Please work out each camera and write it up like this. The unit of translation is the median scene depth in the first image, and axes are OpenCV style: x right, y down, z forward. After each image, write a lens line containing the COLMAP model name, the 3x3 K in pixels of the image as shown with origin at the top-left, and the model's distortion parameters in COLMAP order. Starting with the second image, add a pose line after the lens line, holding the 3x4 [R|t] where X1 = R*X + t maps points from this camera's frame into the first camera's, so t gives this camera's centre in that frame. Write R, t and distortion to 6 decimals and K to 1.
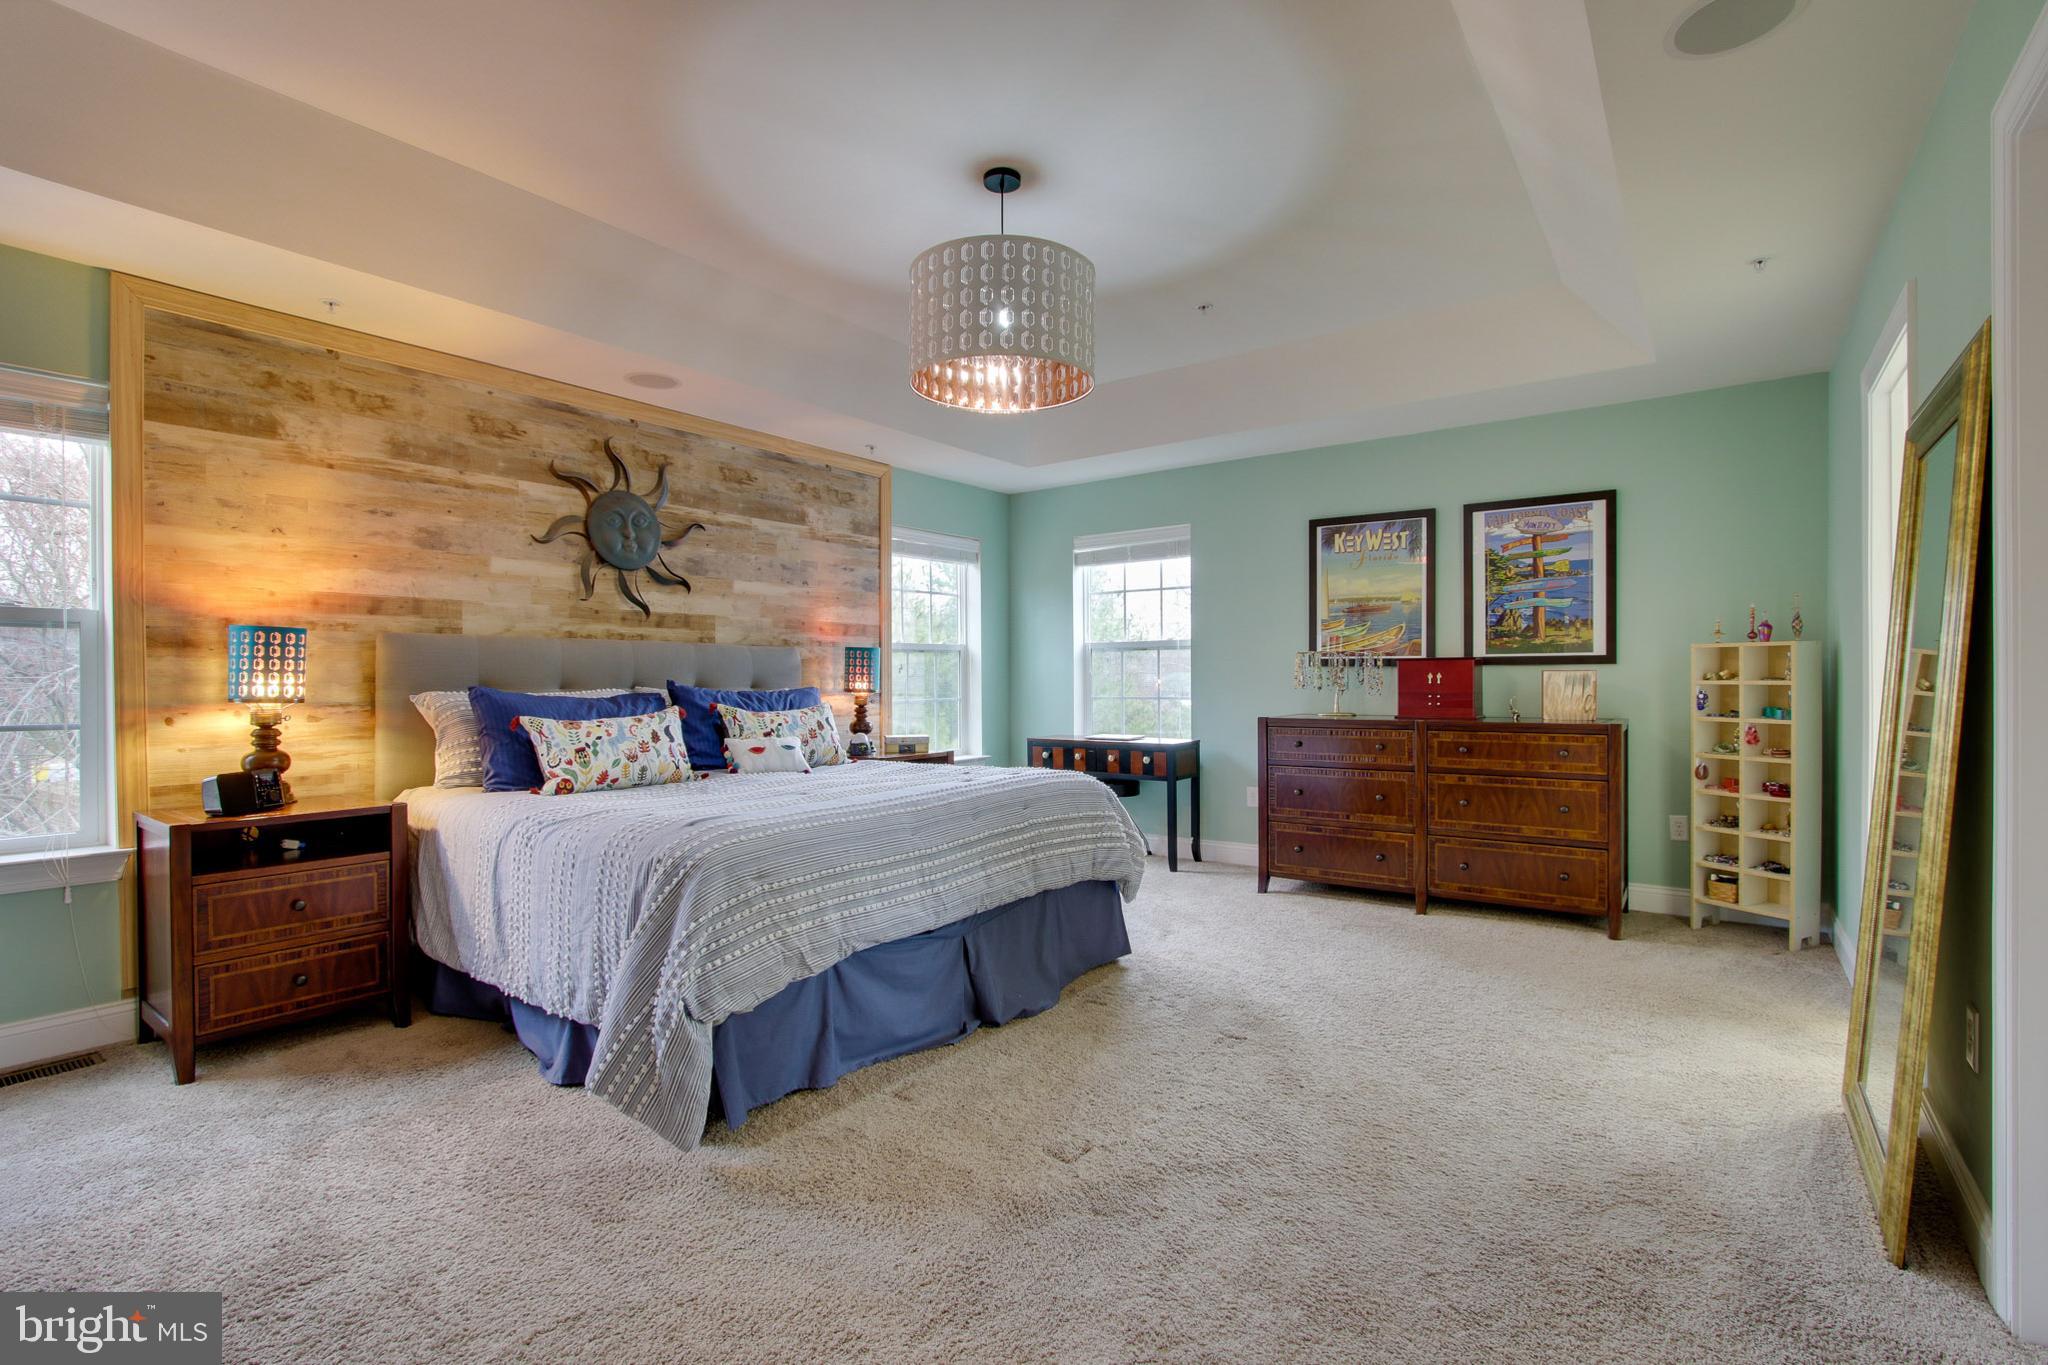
lens RADIAL K [[942.0, 0, 1008.1], [0, 942.0, 697.2], [0, 0, 1]] dist [-0.007836, -0.000547]
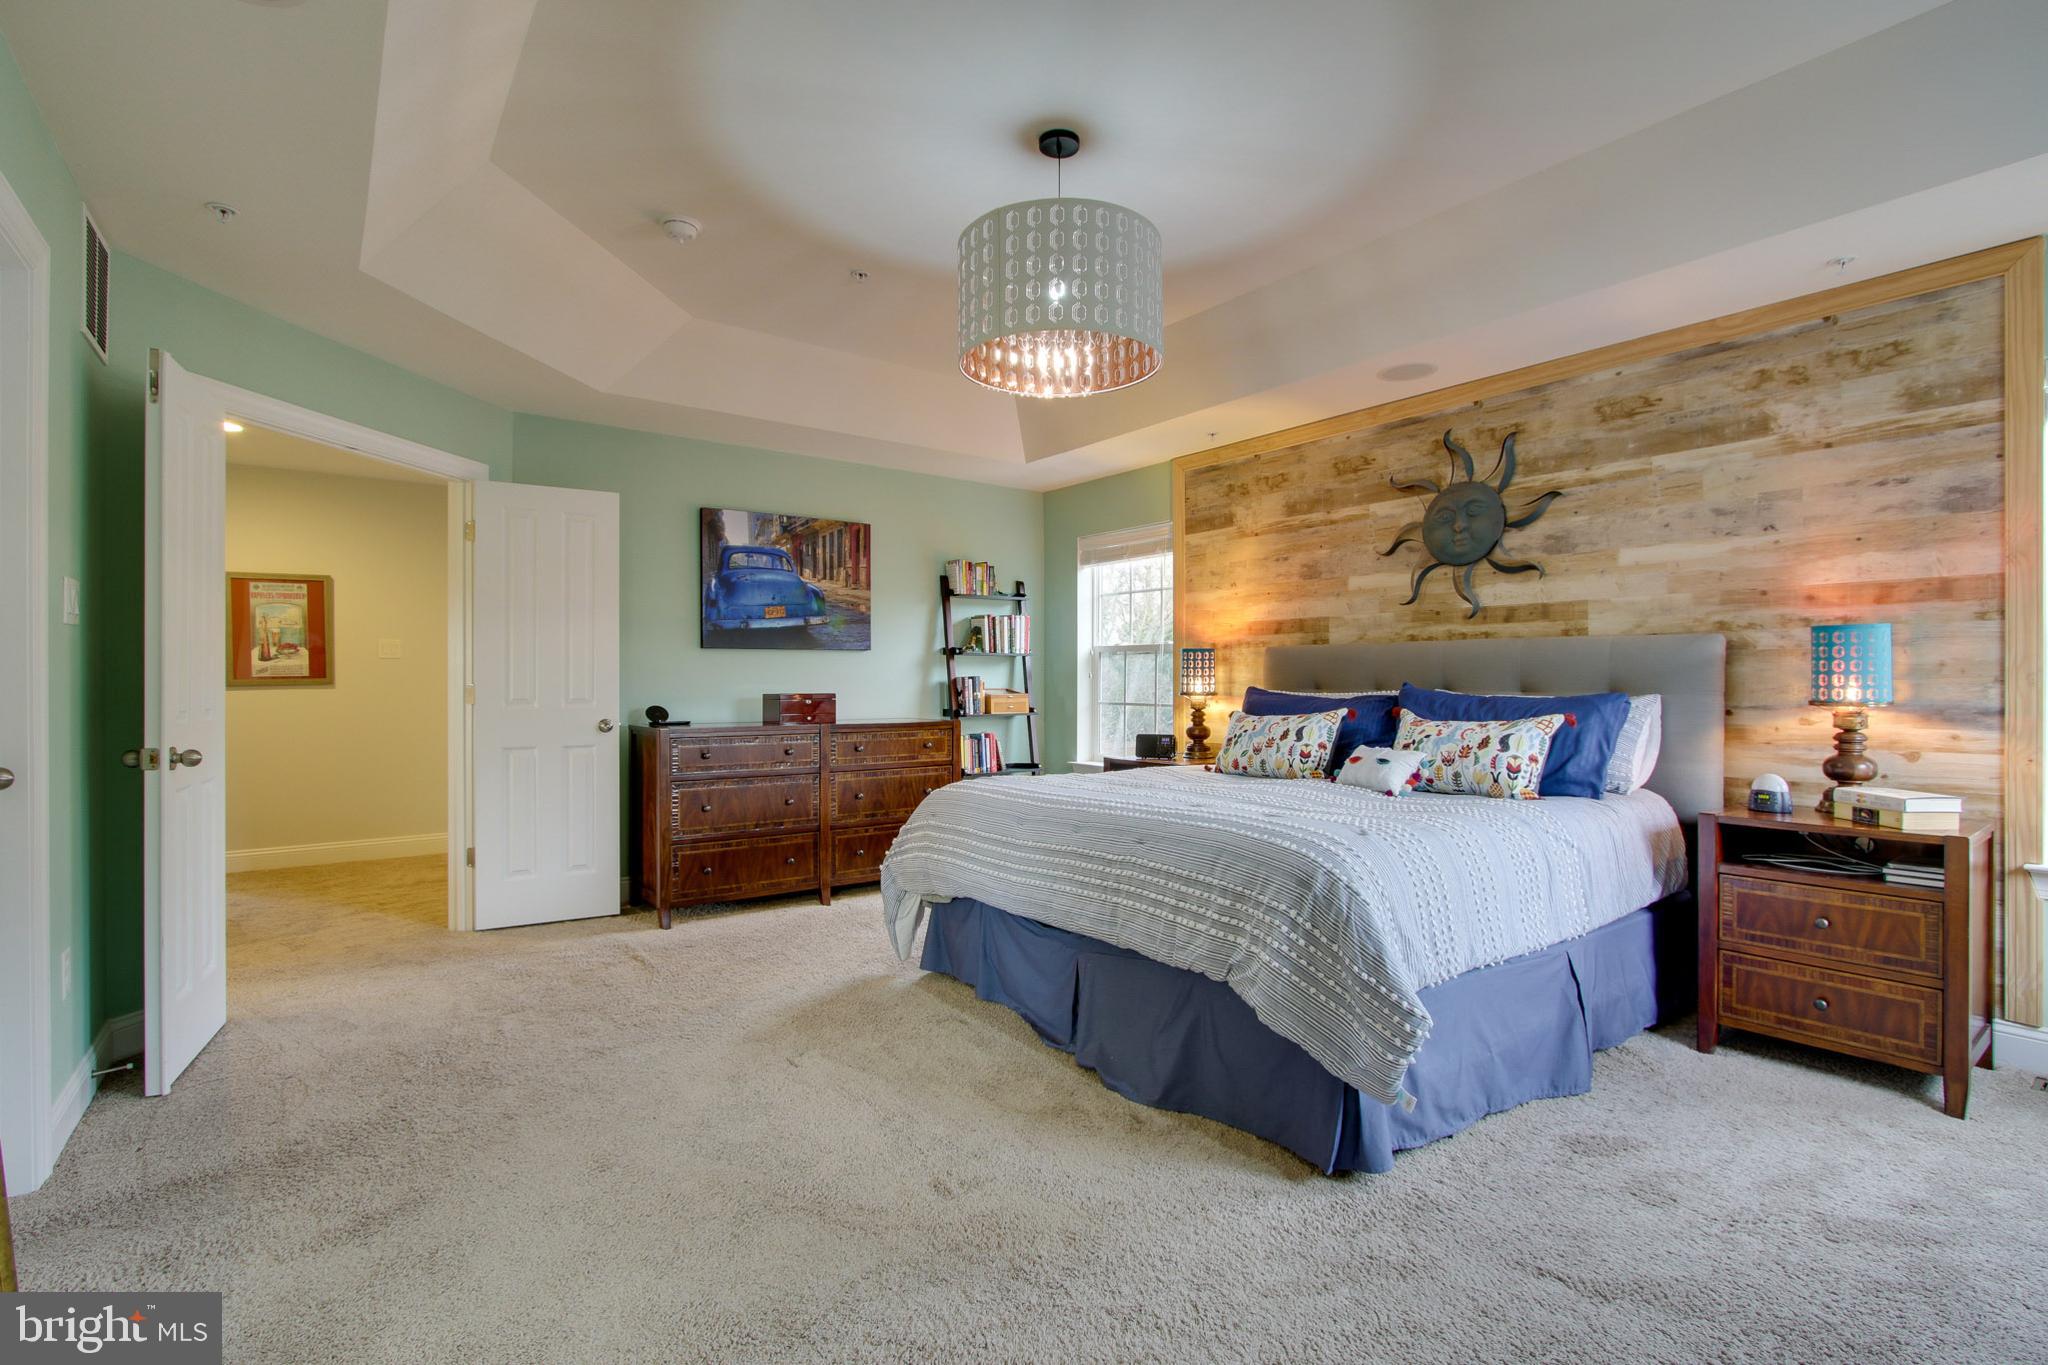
lens RADIAL K [[942.0, 0, 1008.7], [0, 942.0, 669.4], [0, 0, 1]] dist [-0.007836, -0.000547]
pose [[-0.284684, -0.007737, -0.958590, 0.618808], [-0.016949, 0.999852, -0.003037, -0.020658], [0.958472, 0.015383, -0.284773, 0.829087]]
